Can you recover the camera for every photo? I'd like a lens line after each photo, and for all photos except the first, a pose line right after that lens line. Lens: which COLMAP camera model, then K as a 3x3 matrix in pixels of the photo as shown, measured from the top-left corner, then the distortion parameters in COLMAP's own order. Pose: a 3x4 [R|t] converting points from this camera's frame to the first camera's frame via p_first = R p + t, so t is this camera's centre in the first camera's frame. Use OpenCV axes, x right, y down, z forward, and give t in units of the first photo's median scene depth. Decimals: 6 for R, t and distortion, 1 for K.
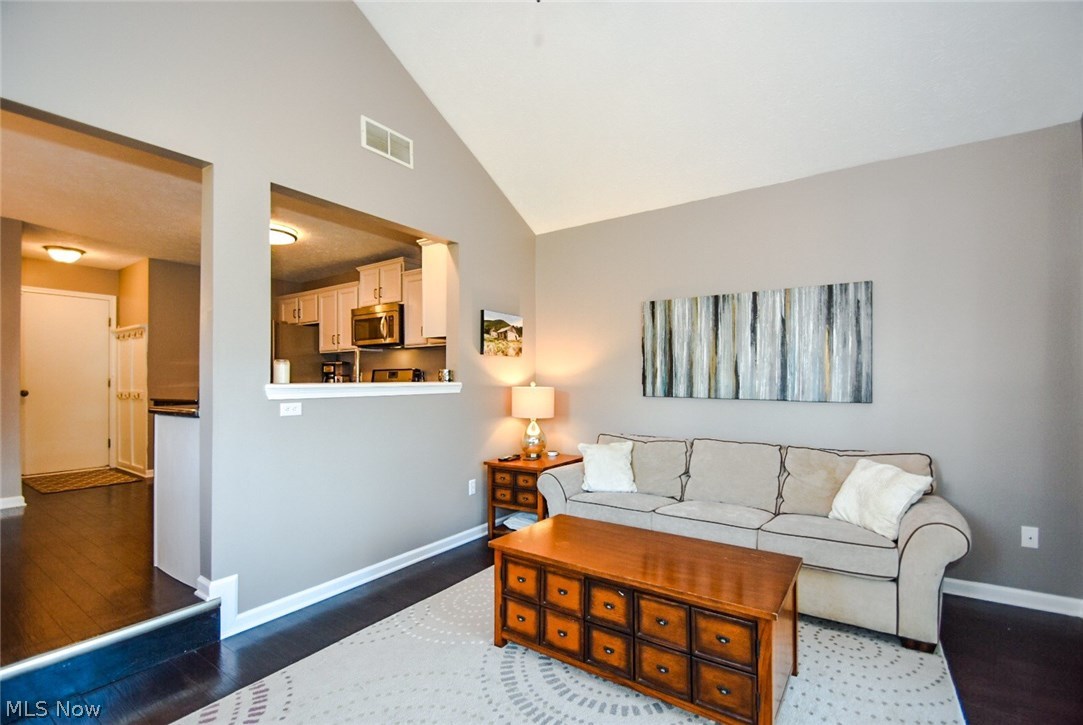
lens RADIAL K [[483.4, 0, 542.7], [0, 483.4, 371.0], [0, 0, 1]] dist [-0.002153, -0.000446]
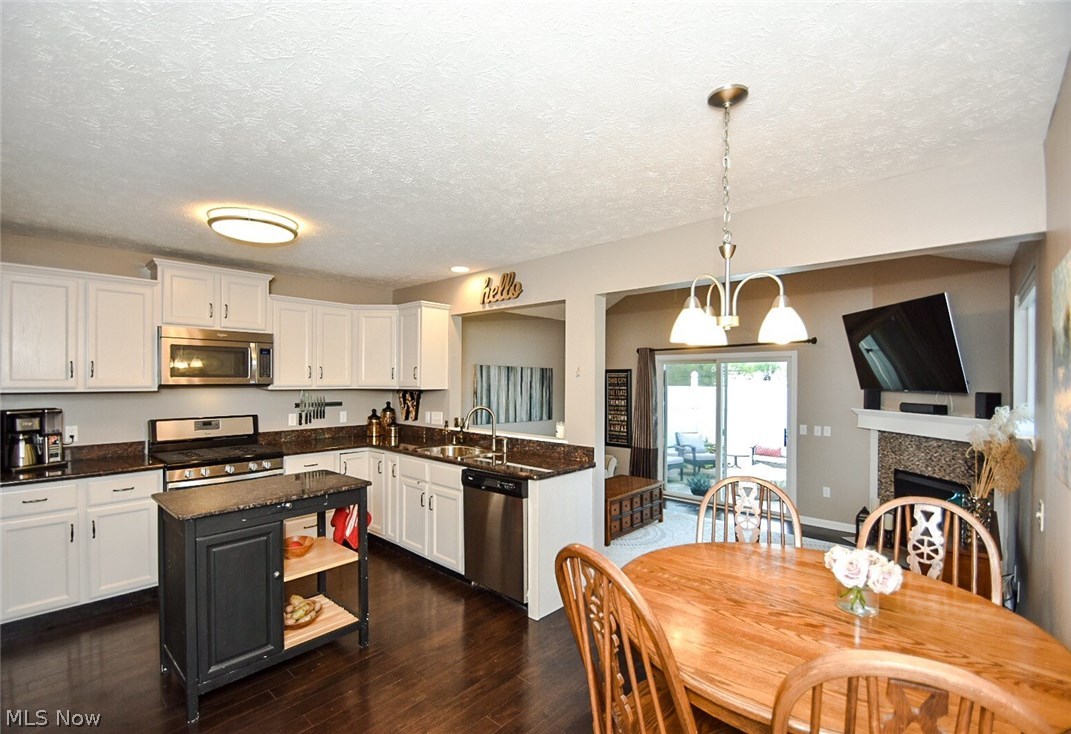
lens RADIAL K [[487.6, 0, 535.1], [0, 487.6, 377.0], [0, 0, 1]] dist [-0.000135, -0.000004]
pose [[0.132872, 0.010735, 0.991075, -1.283877], [-0.025900, 0.999637, -0.007356, -0.093519], [-0.990795, -0.024692, 0.133102, 0.580248]]
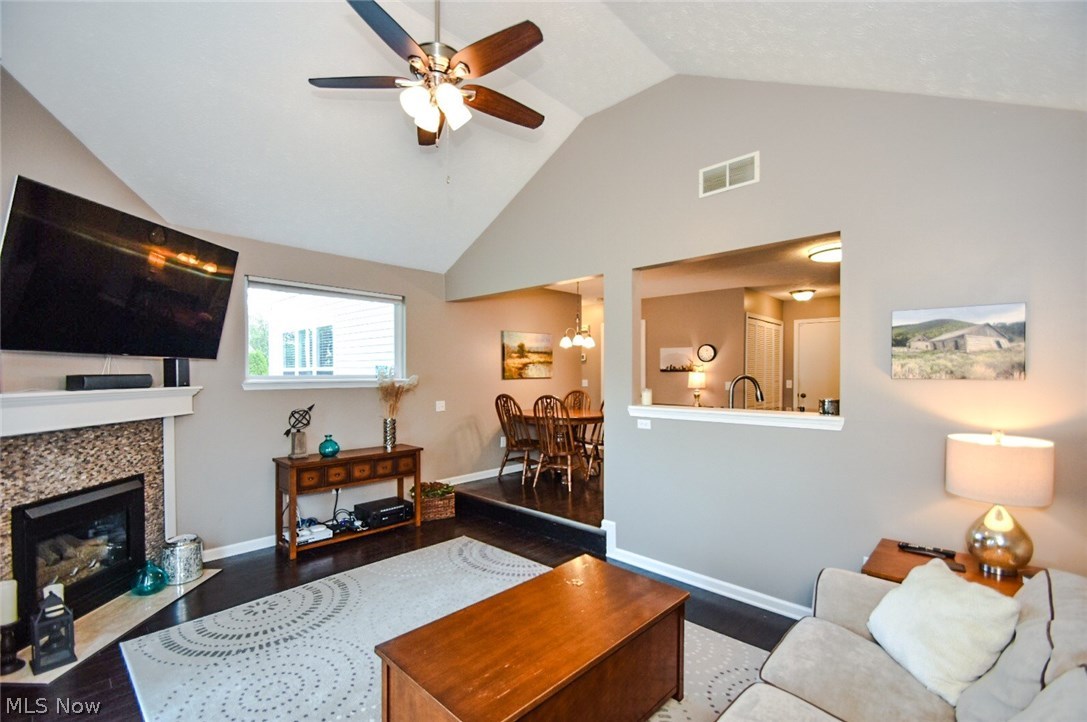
lens RADIAL K [[492.6, 0, 544.7], [0, 492.6, 369.2], [0, 0, 1]] dist [-0.000909, -0.000097]
pose [[-0.160372, 0.000031, -0.987057, 0.608327], [0.022436, 0.999742, -0.003614, -0.053219], [0.986802, -0.022725, -0.160331, 0.613990]]
